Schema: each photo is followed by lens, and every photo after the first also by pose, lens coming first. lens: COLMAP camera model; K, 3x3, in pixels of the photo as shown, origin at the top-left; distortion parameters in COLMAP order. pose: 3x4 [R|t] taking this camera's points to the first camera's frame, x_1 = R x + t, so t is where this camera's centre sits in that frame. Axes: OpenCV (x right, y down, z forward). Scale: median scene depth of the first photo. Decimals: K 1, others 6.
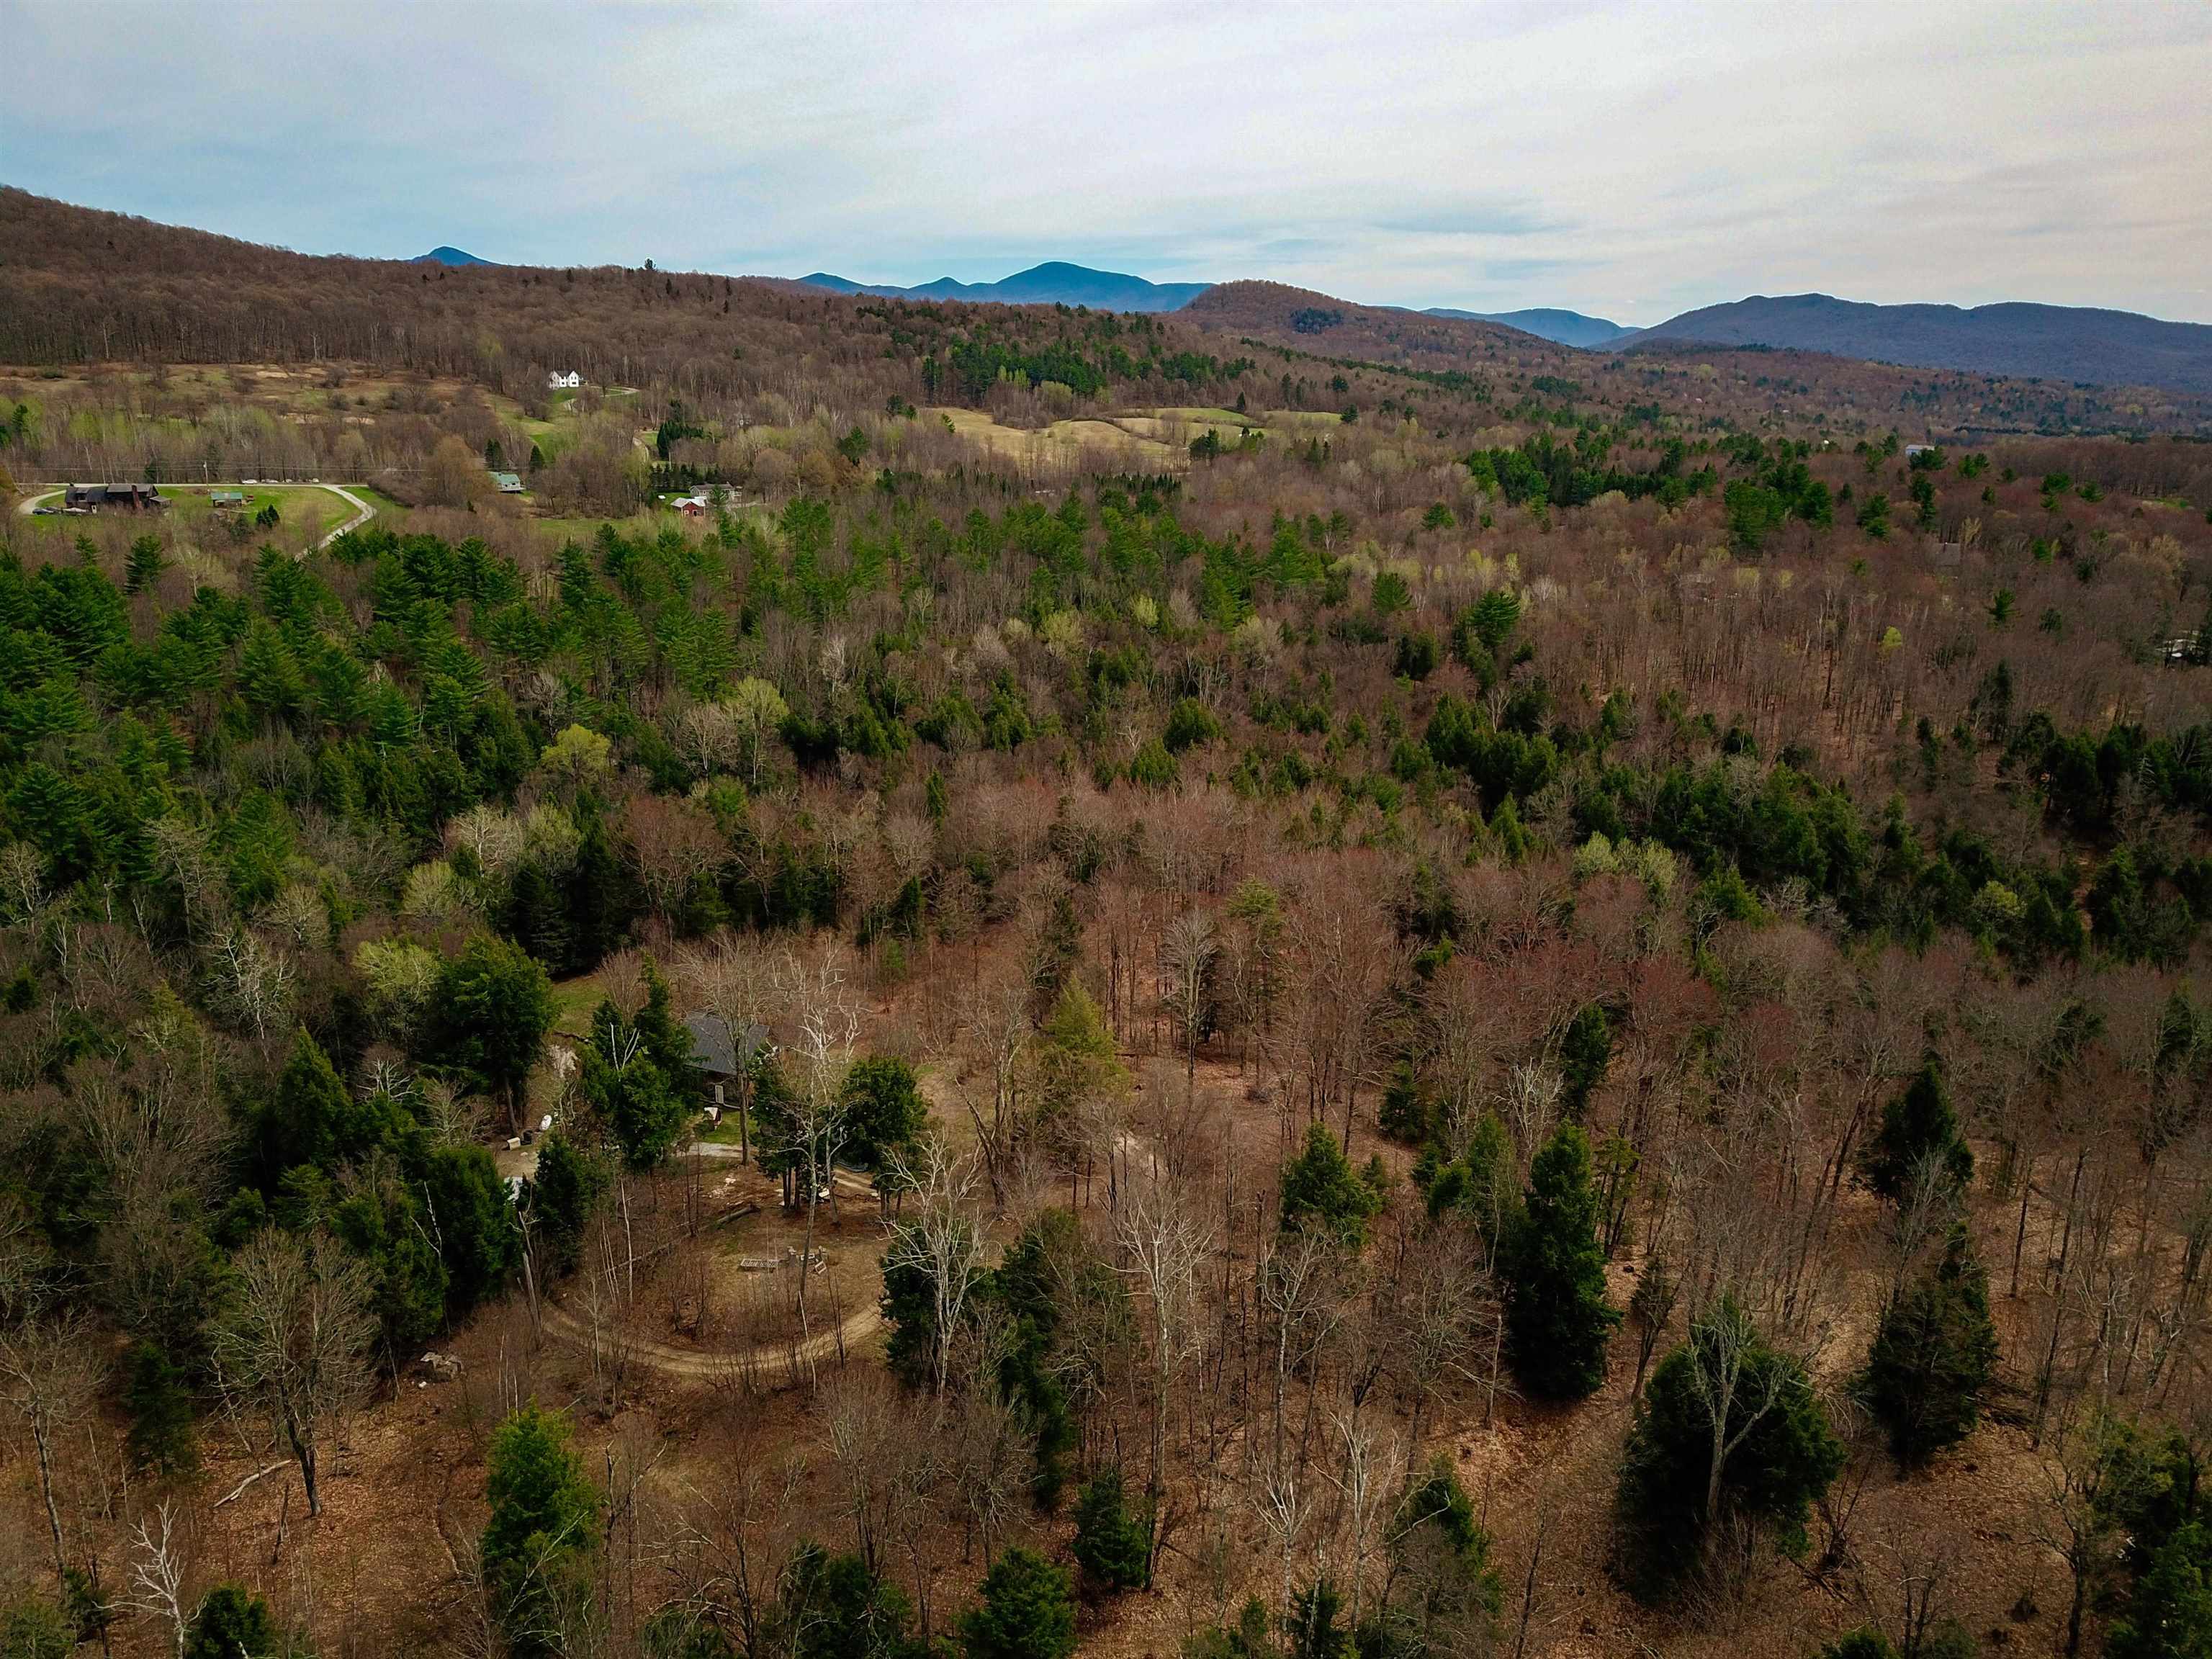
lens RADIAL K [[1709.4, 0, 1106.0], [0, 1709.4, 829.5], [0, 0, 1]] dist [0.001377, 0.010730]
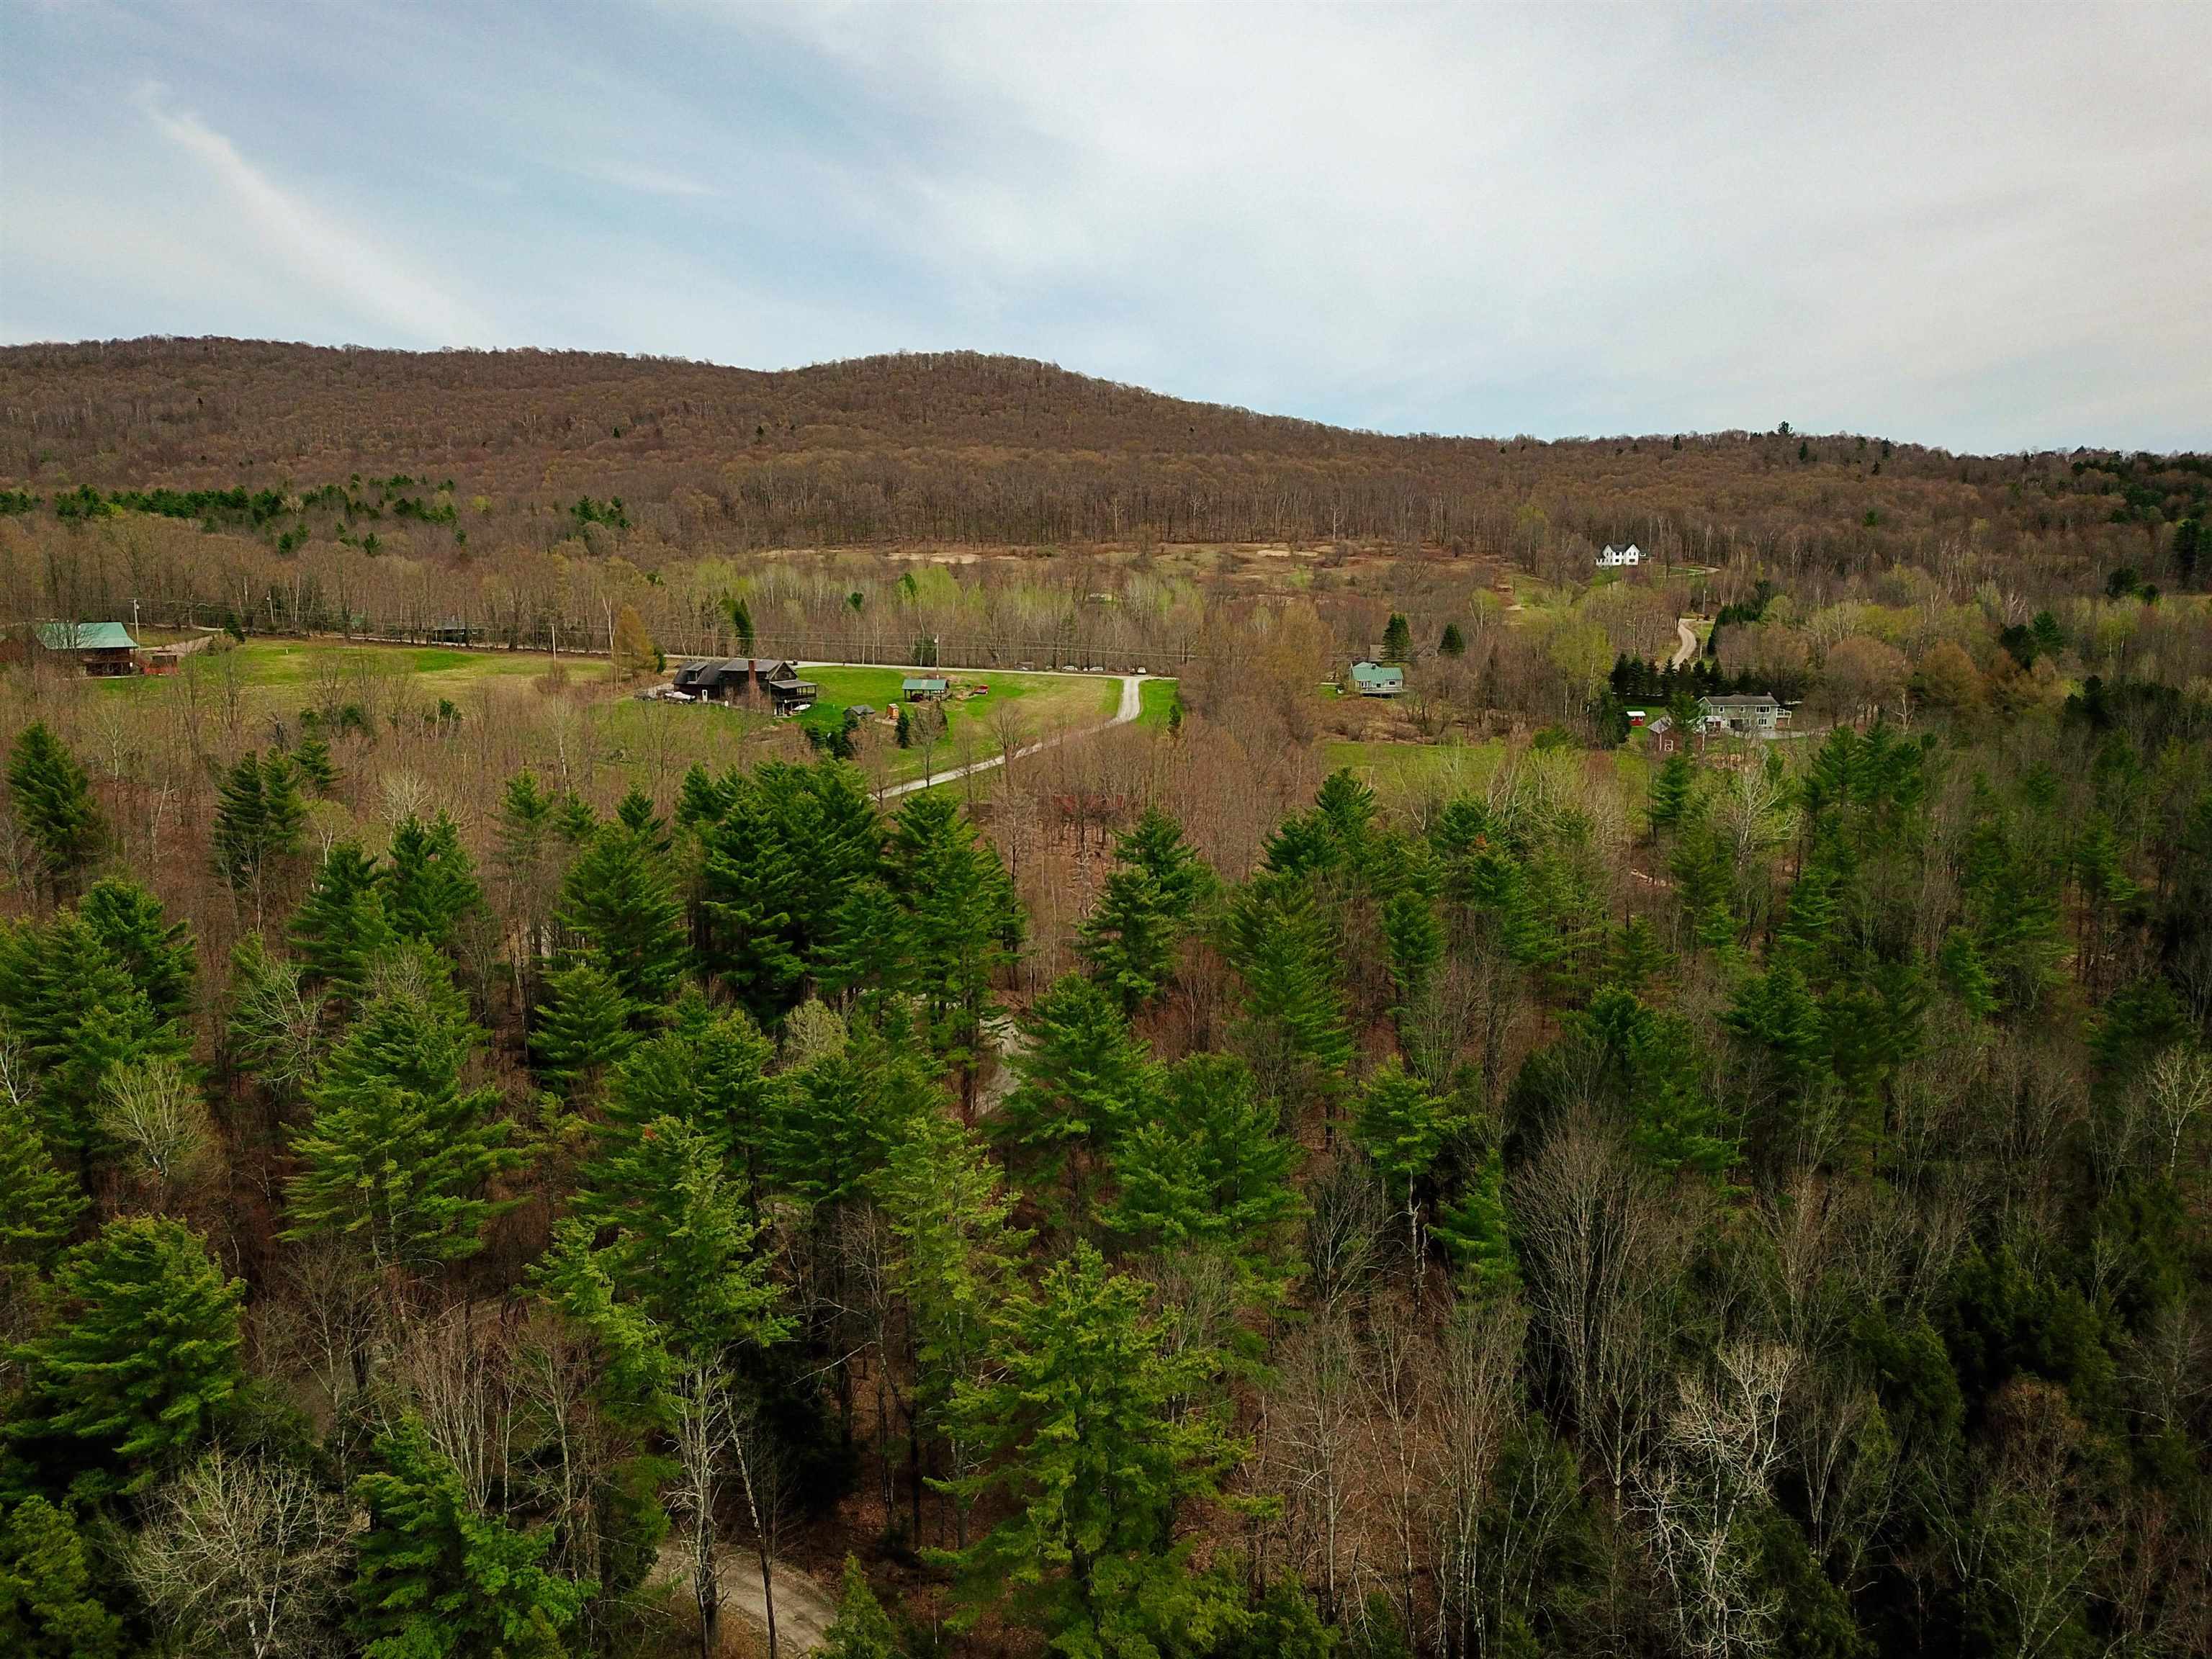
lens RADIAL K [[1723.3, 0, 1100.3], [0, 1723.3, 831.6], [0, 0, 1]] dist [0.042324, -0.045744]
pose [[0.799435, 0.083020, -0.594988, -0.036153], [-0.154236, 0.985571, -0.069716, -0.057286], [0.580616, 0.147502, 0.800705, 0.287909]]
